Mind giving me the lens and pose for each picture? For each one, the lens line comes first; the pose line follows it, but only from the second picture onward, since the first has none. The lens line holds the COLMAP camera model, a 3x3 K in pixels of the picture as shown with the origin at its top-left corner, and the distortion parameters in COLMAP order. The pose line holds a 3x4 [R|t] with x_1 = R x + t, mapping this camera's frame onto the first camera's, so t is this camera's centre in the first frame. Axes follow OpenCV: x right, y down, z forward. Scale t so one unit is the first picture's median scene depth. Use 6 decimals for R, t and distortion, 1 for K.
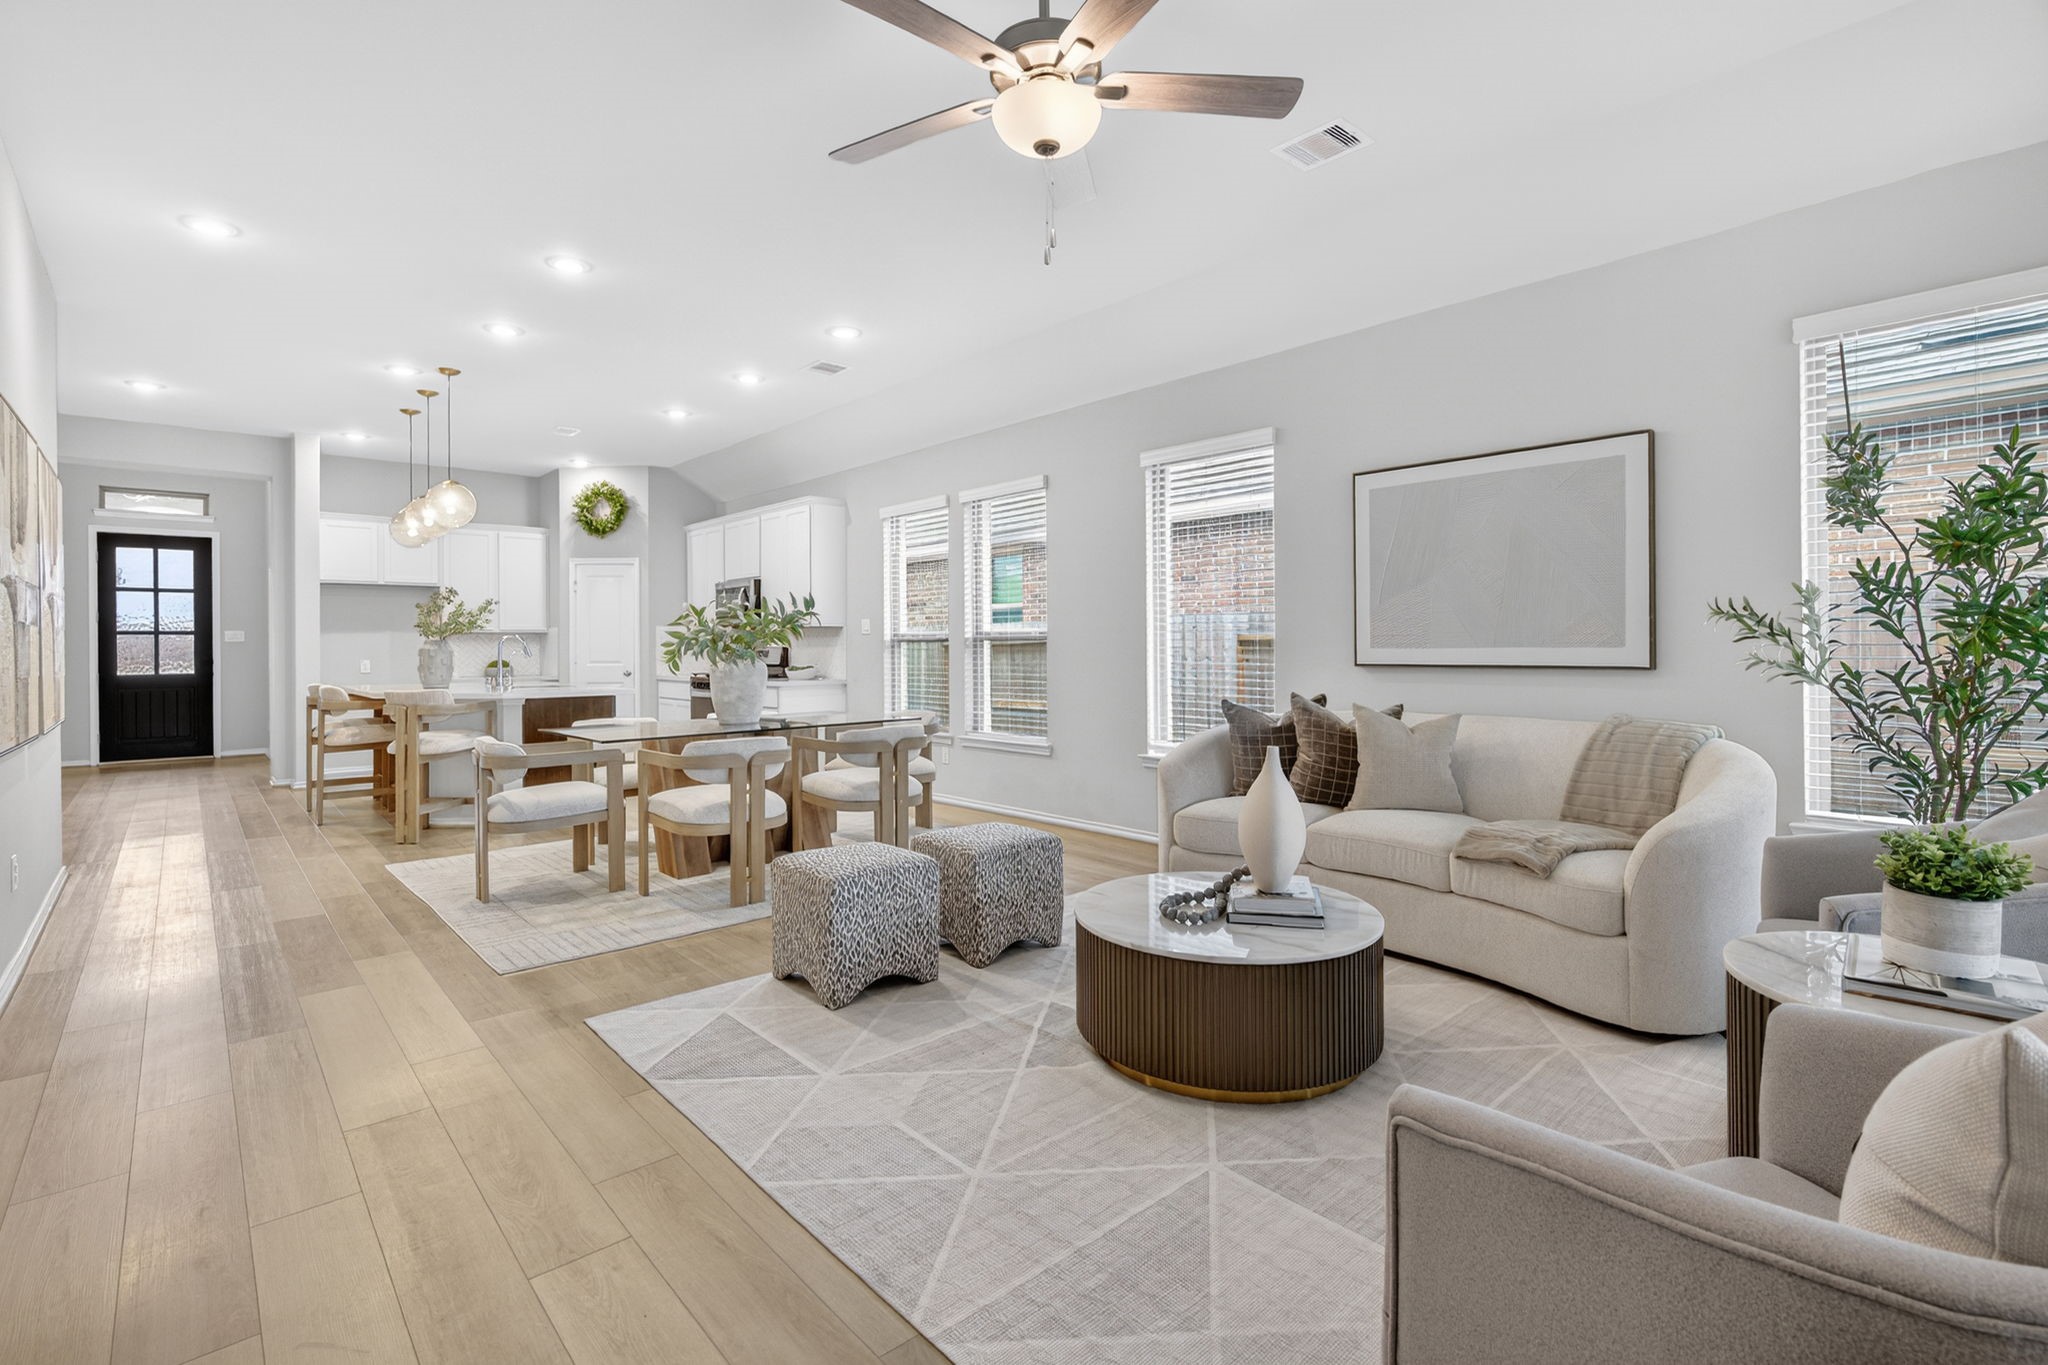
lens RADIAL K [[934.7, 0, 1024.8], [0, 934.7, 647.7], [0, 0, 1]] dist [-0.001283, 0.001616]
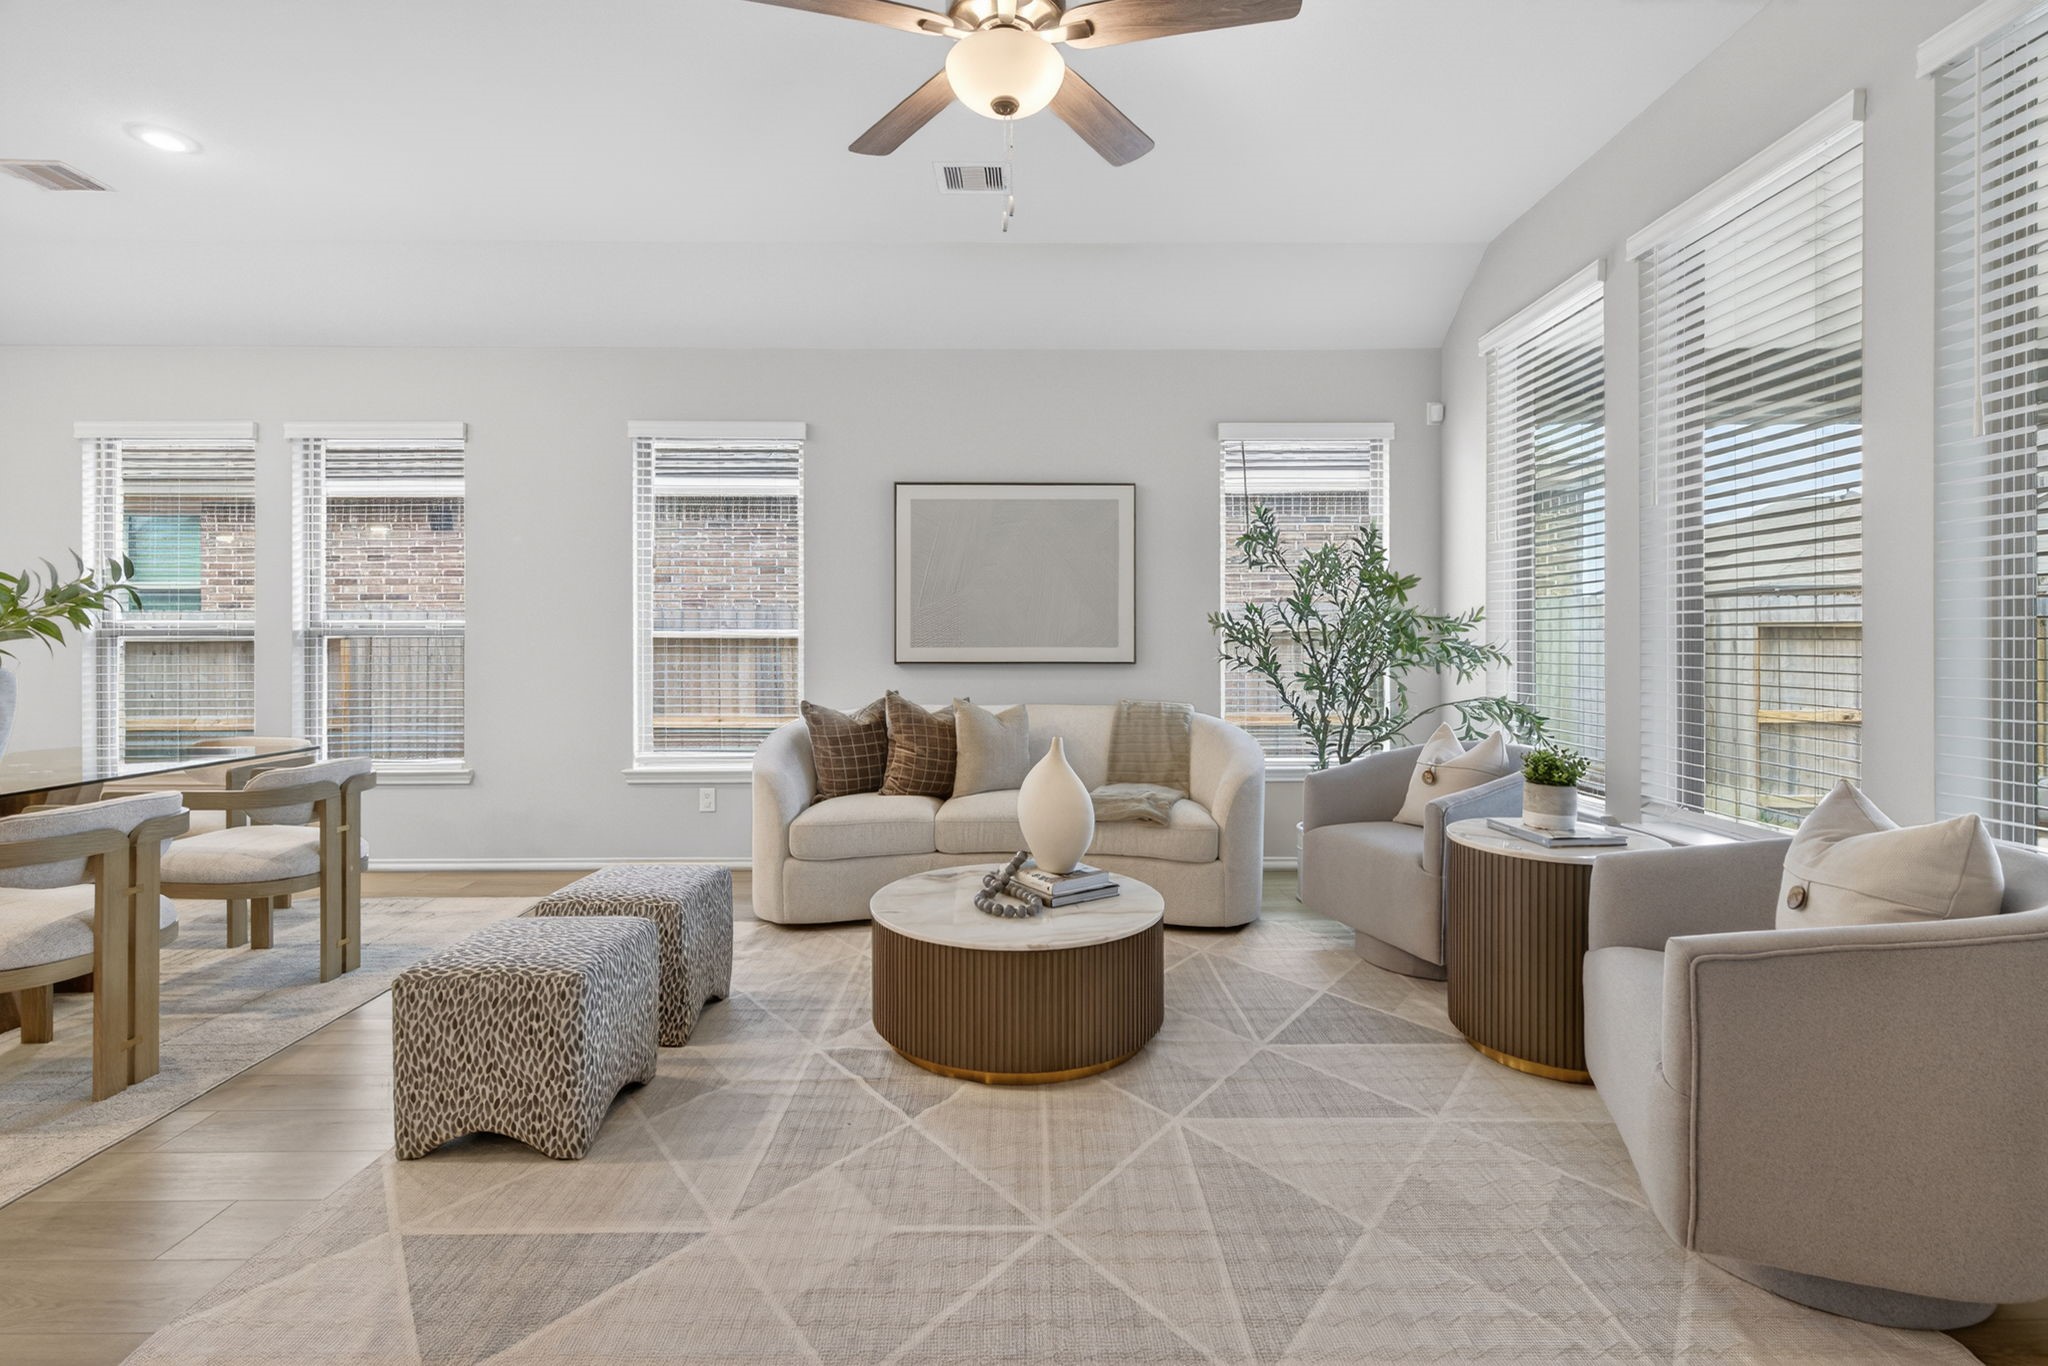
lens RADIAL K [[934.7, 0, 1013.1], [0, 934.7, 649.1], [0, 0, 1]] dist [-0.001283, 0.001616]
pose [[0.664659, 0.003105, 0.747141, -0.467968], [-0.003341, 0.999994, -0.001184, 0.004834], [-0.747140, -0.001709, 0.664665, 0.266842]]
